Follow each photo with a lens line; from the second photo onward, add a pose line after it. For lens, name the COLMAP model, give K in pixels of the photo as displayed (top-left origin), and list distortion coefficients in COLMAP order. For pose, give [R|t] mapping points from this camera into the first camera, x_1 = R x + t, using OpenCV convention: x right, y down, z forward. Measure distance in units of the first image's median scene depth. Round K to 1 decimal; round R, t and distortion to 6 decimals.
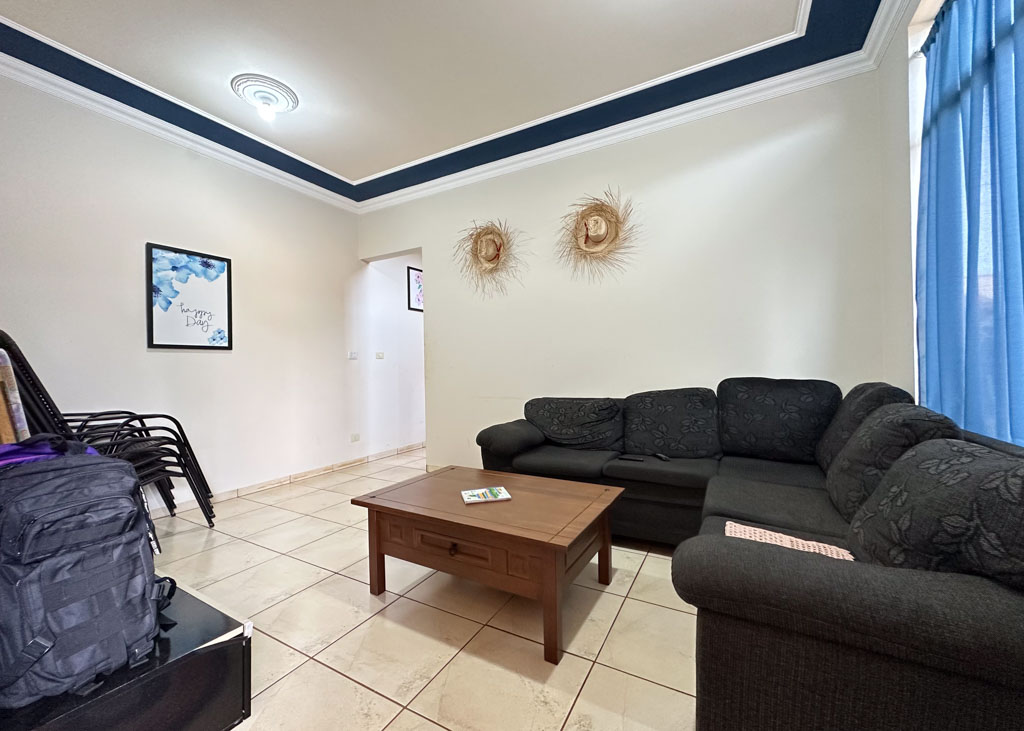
lens RADIAL K [[405.2, 0, 511.7], [0, 405.2, 367.9], [0, 0, 1]] dist [-0.008153, 0.000314]
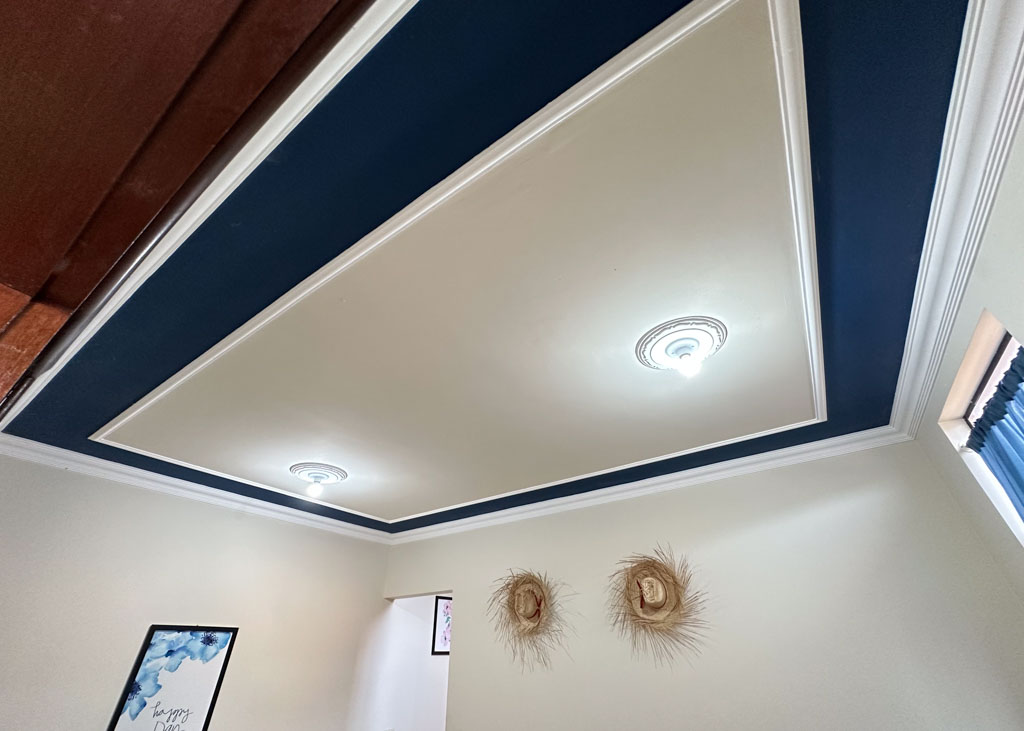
lens RADIAL K [[405.2, 0, 512.0], [0, 405.2, 364.5], [0, 0, 1]] dist [-0.008153, 0.000314]
pose [[0.996137, -0.052194, -0.070617, -0.002164], [0.001681, 0.815366, -0.578944, -0.212211], [0.087796, 0.576589, 0.812304, -0.003087]]
